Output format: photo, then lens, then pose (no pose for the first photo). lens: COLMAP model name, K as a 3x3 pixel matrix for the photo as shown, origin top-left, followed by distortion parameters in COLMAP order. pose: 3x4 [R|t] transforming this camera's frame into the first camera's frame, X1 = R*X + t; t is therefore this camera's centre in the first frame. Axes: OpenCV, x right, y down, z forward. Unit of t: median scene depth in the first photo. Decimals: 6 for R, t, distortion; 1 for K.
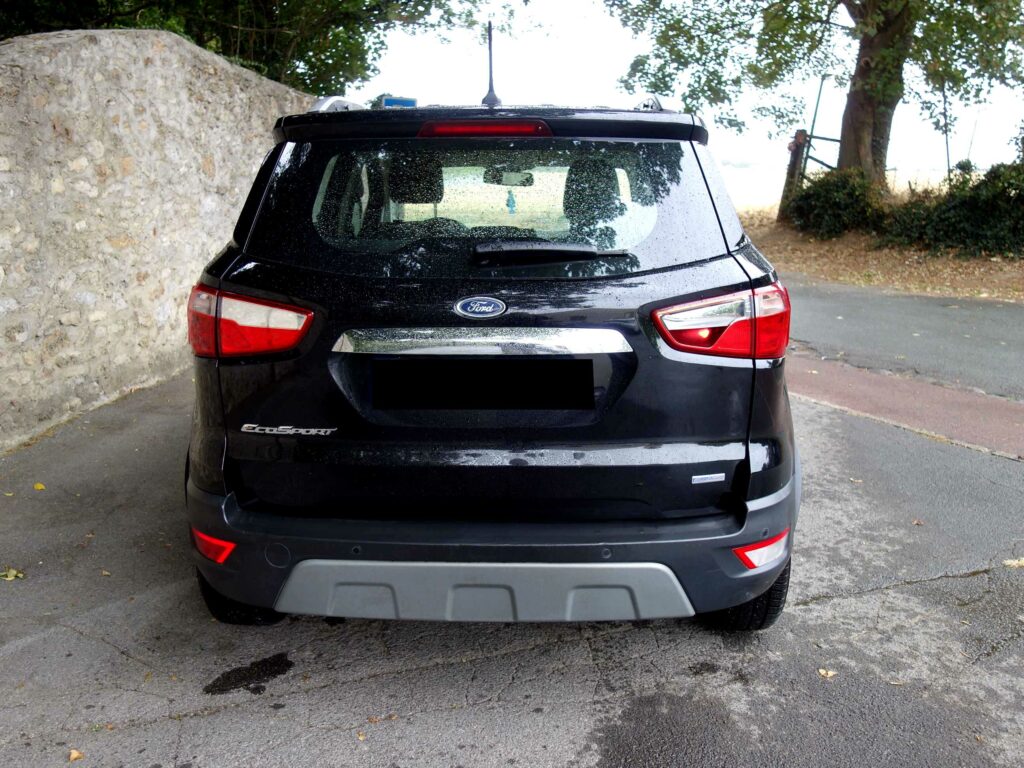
lens RADIAL K [[903.4, 0, 511.7], [0, 903.4, 387.2], [0, 0, 1]] dist [0.004397, -0.010690]
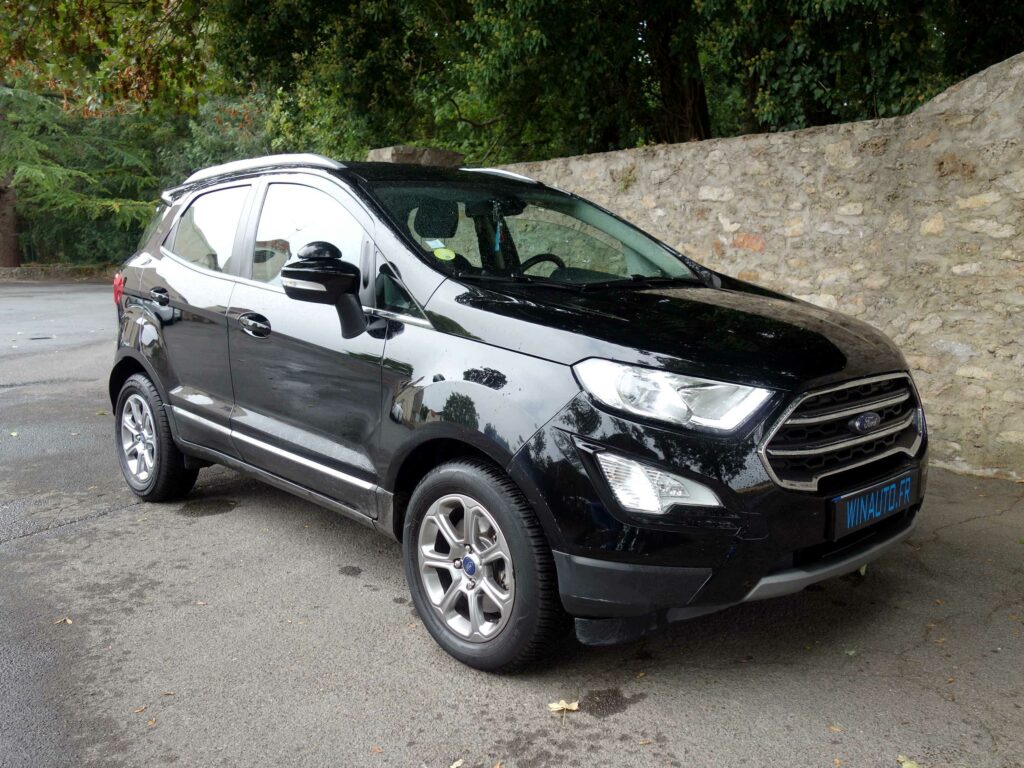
lens RADIAL K [[903.4, 0, 511.2], [0, 903.4, 376.7], [0, 0, 1]] dist [0.004397, -0.010690]
pose [[-0.715924, 0.093138, -0.691938, 0.395662], [-0.151605, 0.946676, 0.284288, -0.218409], [0.681519, 0.308430, -0.663628, 1.092434]]
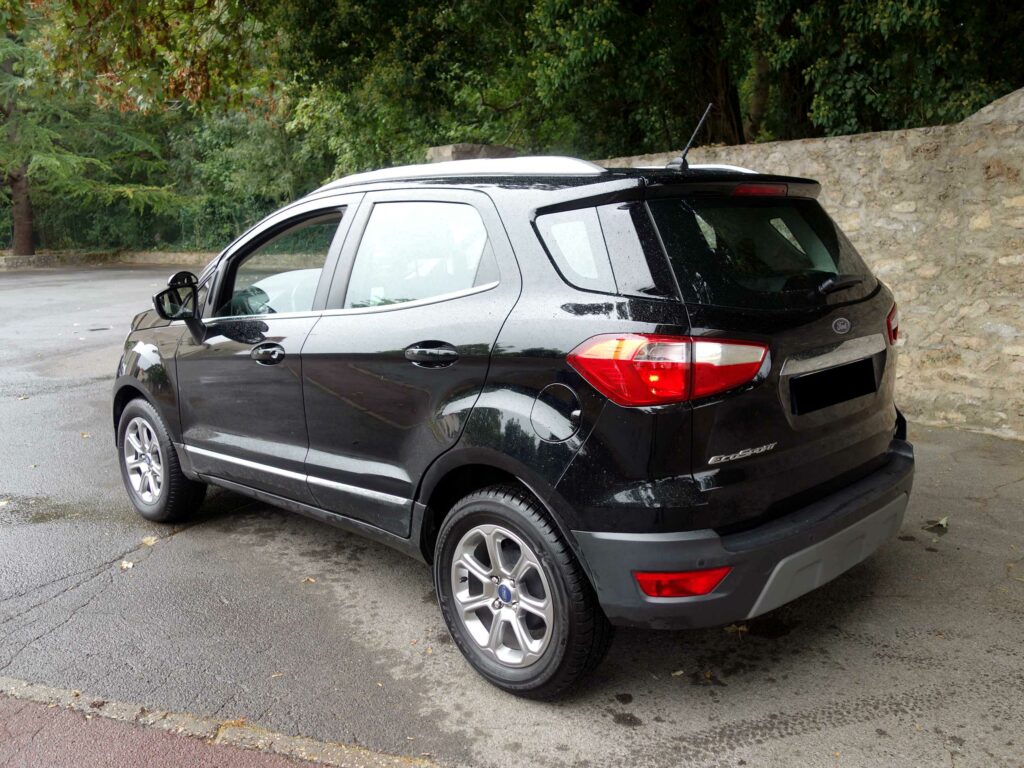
lens RADIAL K [[903.4, 0, 510.8], [0, 903.4, 384.3], [0, 0, 1]] dist [0.004397, -0.010690]
pose [[-0.709904, 0.140095, -0.690224, 0.540436], [-0.127926, 0.938066, 0.321973, -0.251622], [0.692583, 0.316868, -0.648015, 1.088167]]
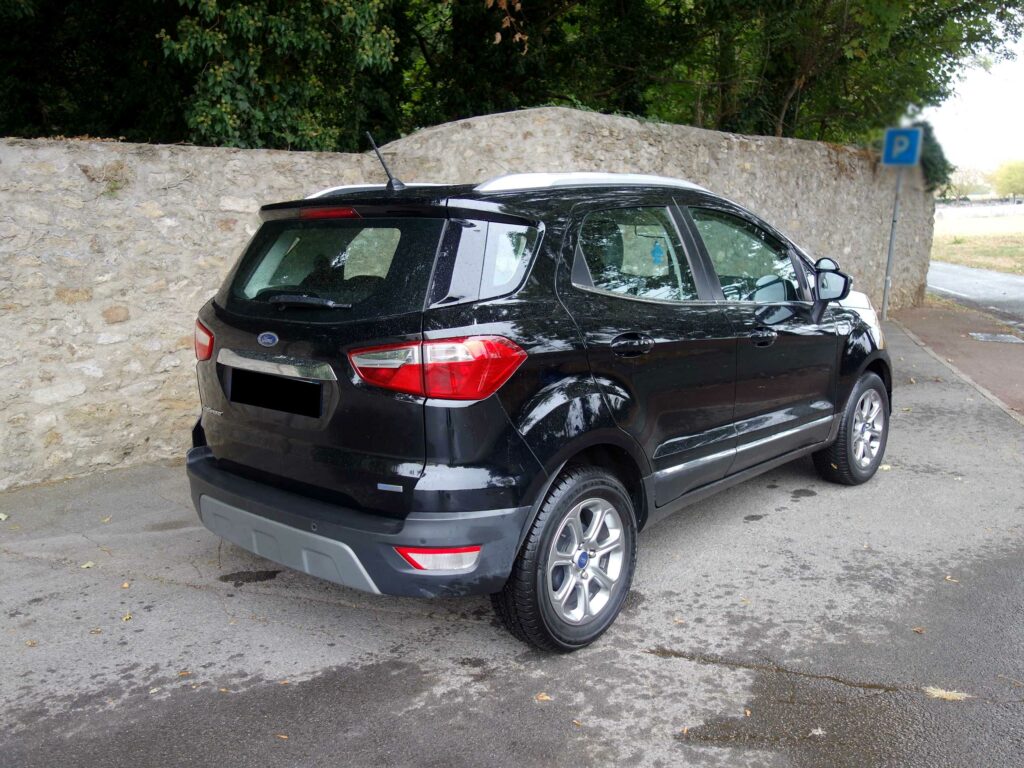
lens RADIAL K [[903.4, 0, 511.5], [0, 903.4, 385.0], [0, 0, 1]] dist [0.004397, -0.010690]
pose [[0.761616, 0.098074, -0.640565, 0.393175], [-0.118201, 0.992923, 0.011484, -0.026115], [0.637158, 0.066969, 0.767818, 0.045028]]
